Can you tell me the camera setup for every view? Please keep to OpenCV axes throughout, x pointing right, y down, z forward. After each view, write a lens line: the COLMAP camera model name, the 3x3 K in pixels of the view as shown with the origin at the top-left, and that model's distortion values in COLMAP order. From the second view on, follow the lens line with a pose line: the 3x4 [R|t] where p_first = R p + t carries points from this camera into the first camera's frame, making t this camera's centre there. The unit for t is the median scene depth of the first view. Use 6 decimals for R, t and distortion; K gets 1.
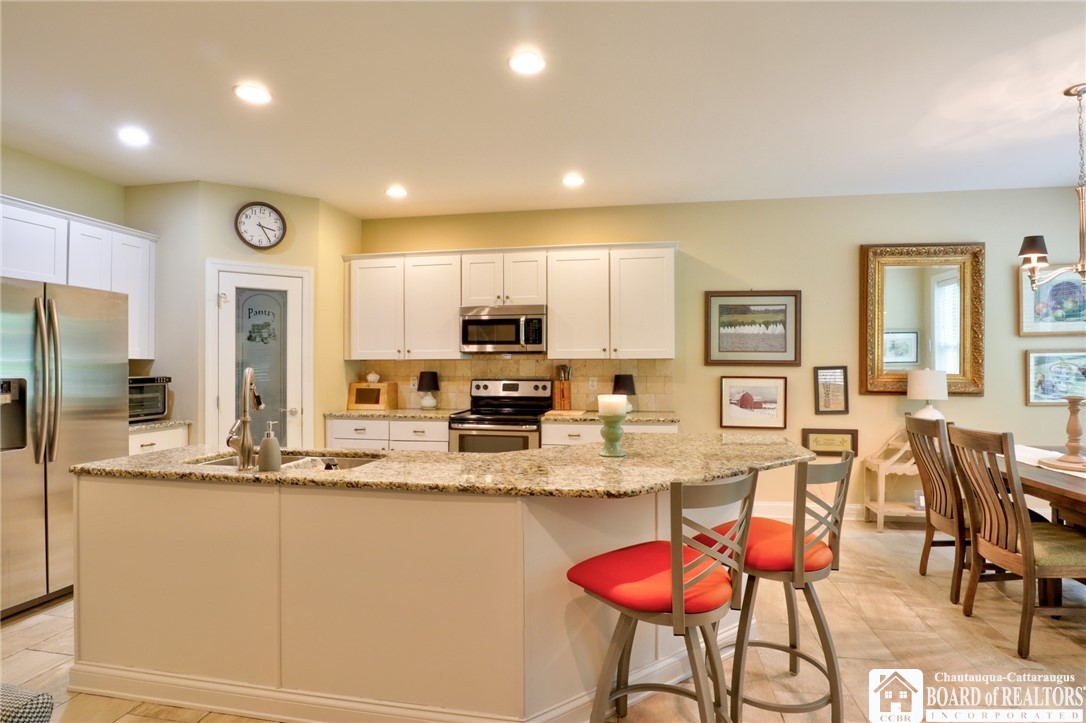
lens RADIAL K [[546.2, 0, 553.2], [0, 546.2, 360.8], [0, 0, 1]] dist [-0.041143, 0.010267]
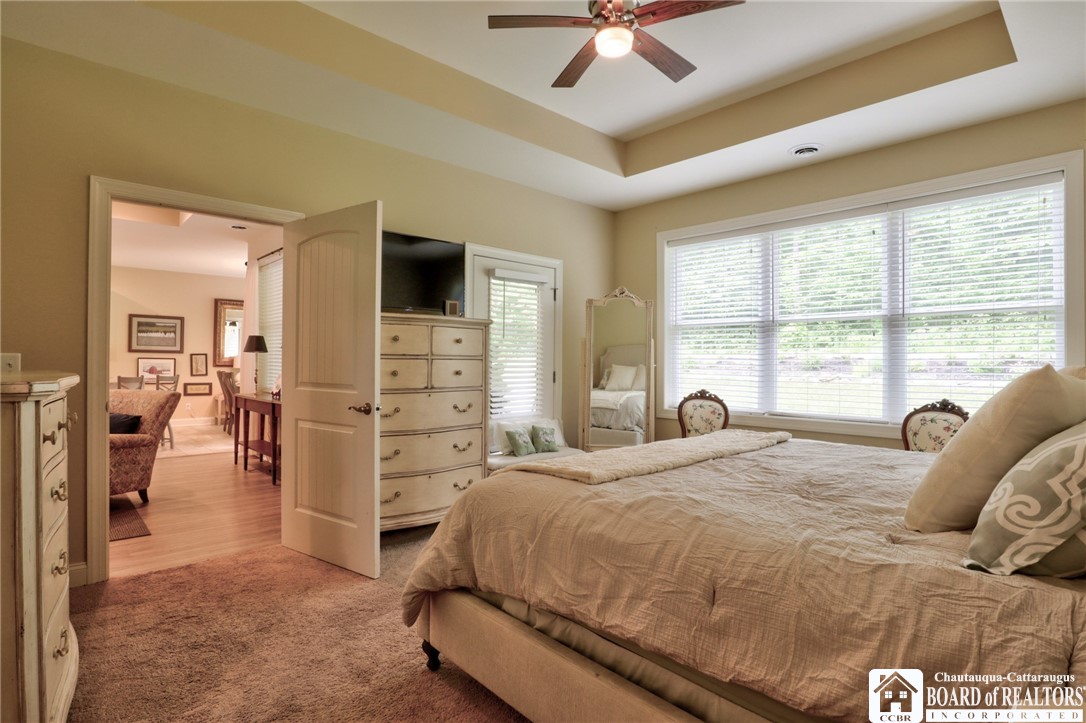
lens RADIAL K [[546.2, 0, 563.9], [0, 546.2, 356.6], [0, 0, 1]] dist [-0.041143, 0.010267]
pose [[0.592428, 0.009941, 0.805562, -0.340489], [-0.013066, 0.999911, -0.002731, 0.009095], [-0.805517, -0.008907, 0.592505, -1.409642]]
